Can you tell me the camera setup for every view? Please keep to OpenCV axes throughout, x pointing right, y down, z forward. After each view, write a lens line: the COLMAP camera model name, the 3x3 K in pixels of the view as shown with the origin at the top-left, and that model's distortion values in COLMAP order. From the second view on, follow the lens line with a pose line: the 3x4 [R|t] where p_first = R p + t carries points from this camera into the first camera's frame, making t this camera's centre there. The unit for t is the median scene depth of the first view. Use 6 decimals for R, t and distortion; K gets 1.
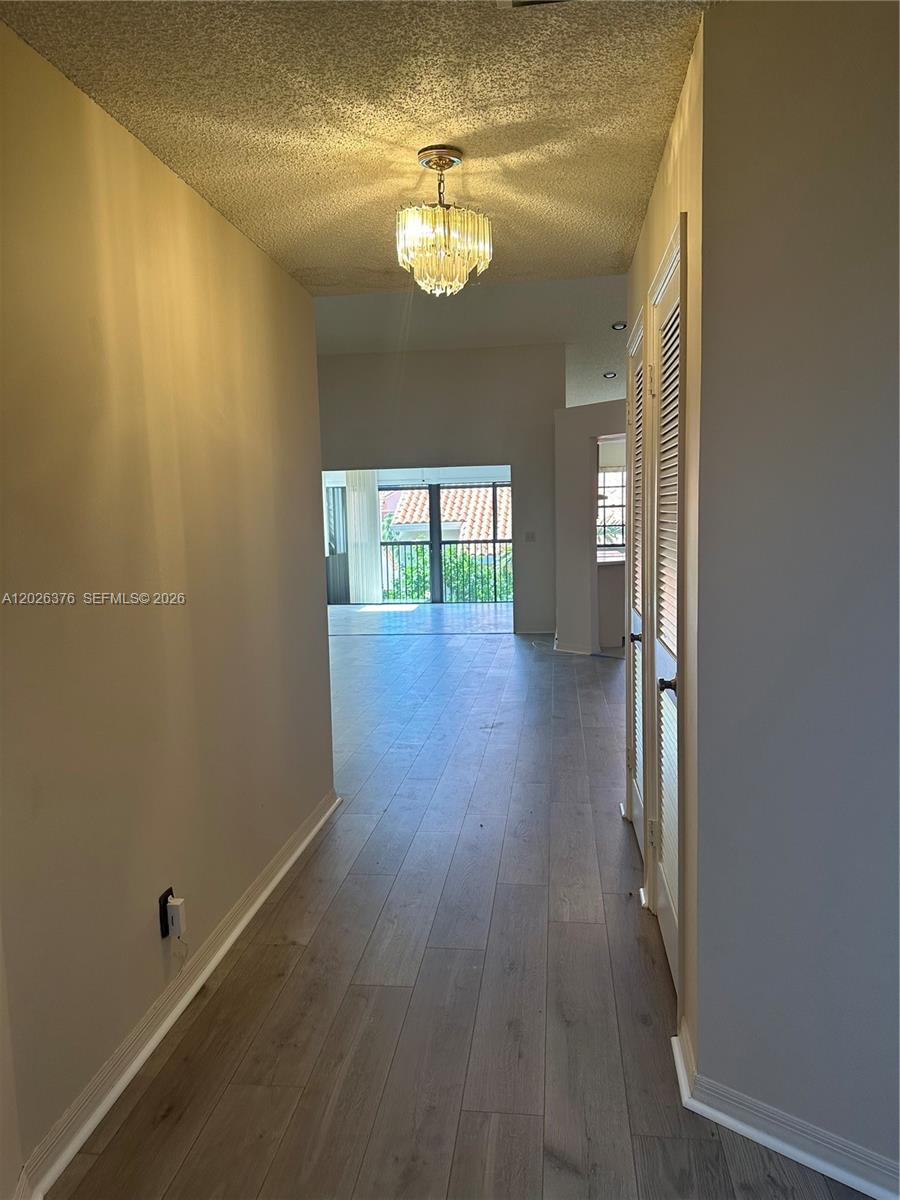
lens RADIAL K [[838.9, 0, 450.0], [0, 838.9, 600.0], [0, 0, 1]] dist [0.000287, -0.000015]
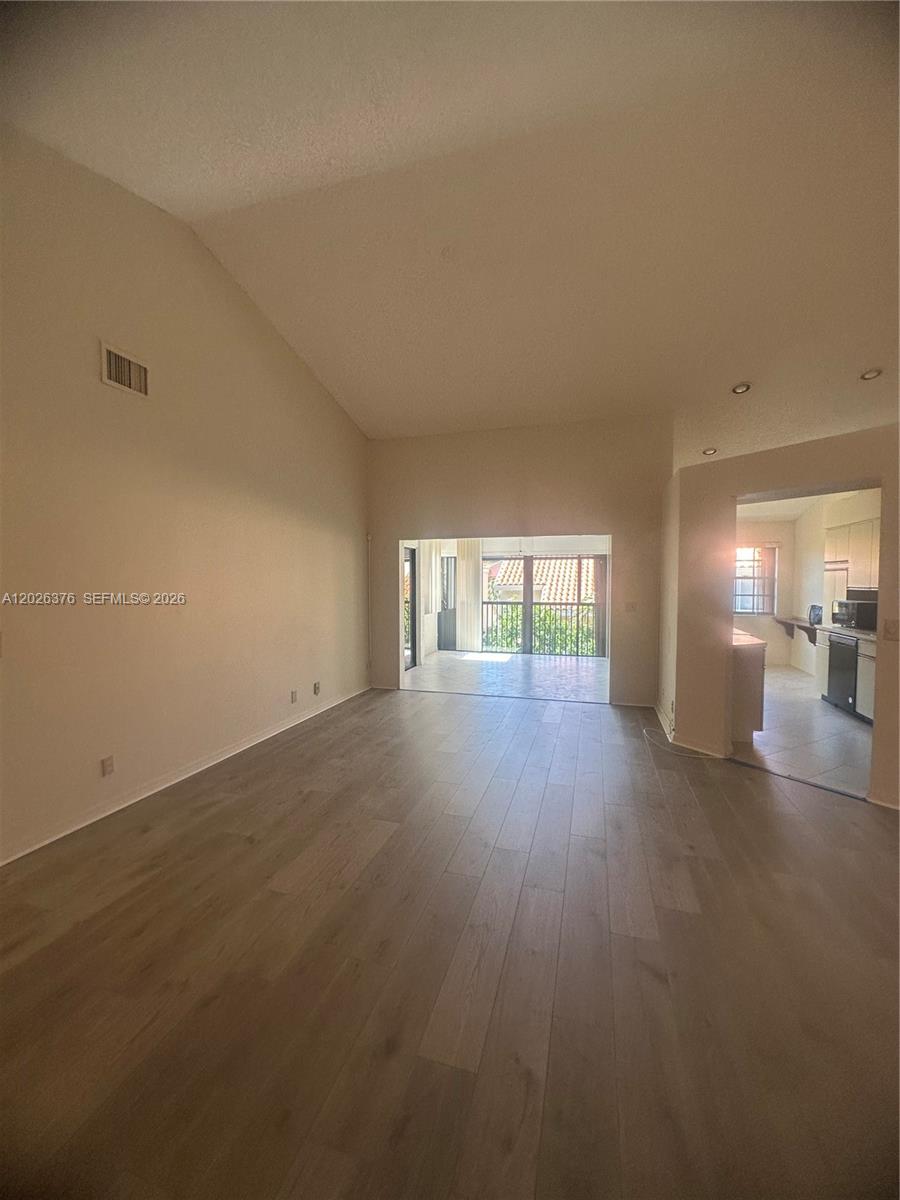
lens RADIAL K [[479.7, 0, 450.0], [0, 479.7, 600.0], [0, 0, 1]] dist [-0.001956, -0.000181]
pose [[0.986361, 0.033028, -0.161249, -0.016313], [-0.041833, 0.997795, -0.051519, -0.032913], [0.159192, 0.057562, 0.985568, 0.296097]]
